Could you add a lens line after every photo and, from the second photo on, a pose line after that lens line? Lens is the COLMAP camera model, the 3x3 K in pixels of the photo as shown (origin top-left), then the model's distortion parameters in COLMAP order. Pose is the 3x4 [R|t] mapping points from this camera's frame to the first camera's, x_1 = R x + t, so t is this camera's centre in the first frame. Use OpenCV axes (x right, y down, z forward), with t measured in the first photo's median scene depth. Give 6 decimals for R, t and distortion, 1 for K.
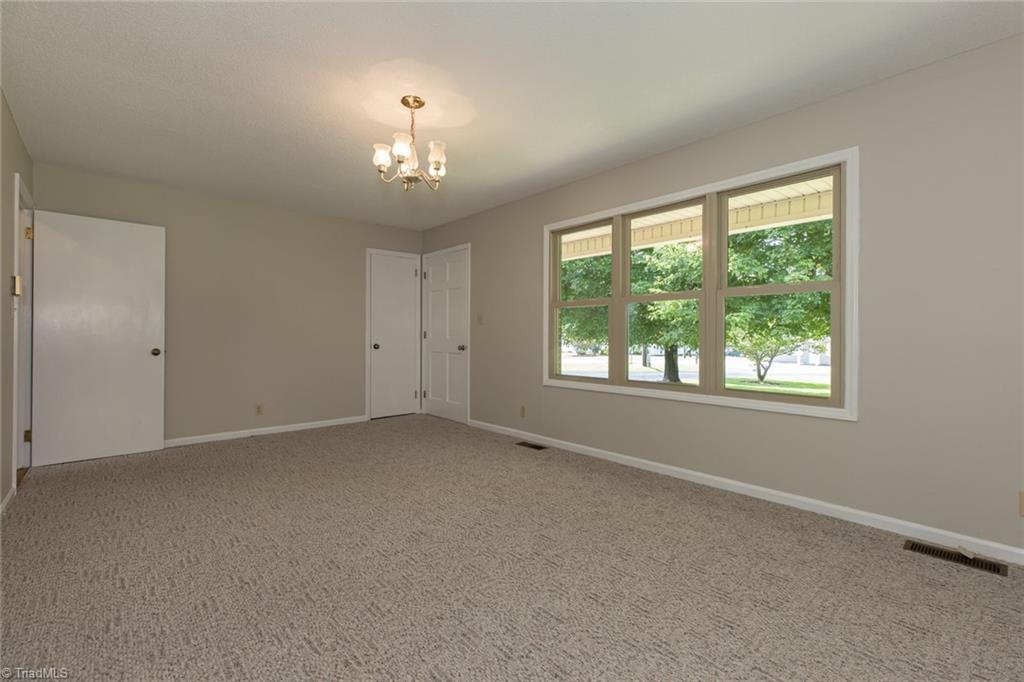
lens RADIAL K [[459.6, 0, 515.8], [0, 459.6, 336.0], [0, 0, 1]] dist [0.012288, 0.000232]
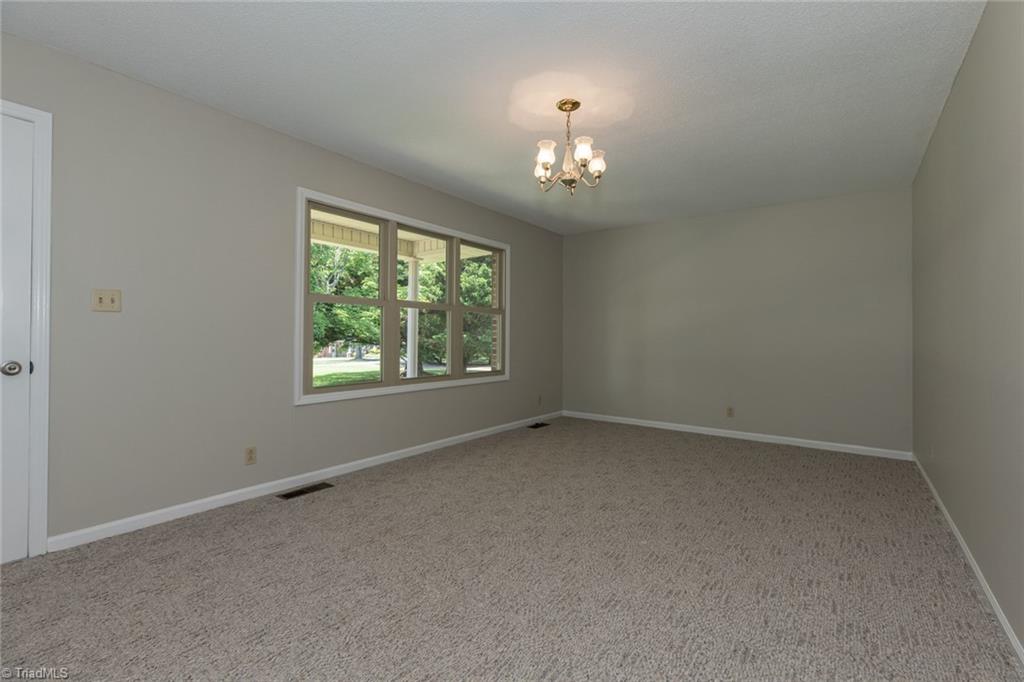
lens RADIAL K [[459.6, 0, 515.8], [0, 459.6, 336.0], [0, 0, 1]] dist [0.012288, 0.000232]
pose [[-0.216312, 0.003085, 0.976319, -0.775799], [-0.003650, 0.999985, -0.003968, -0.001074], [-0.976318, -0.004422, -0.216297, 0.876773]]
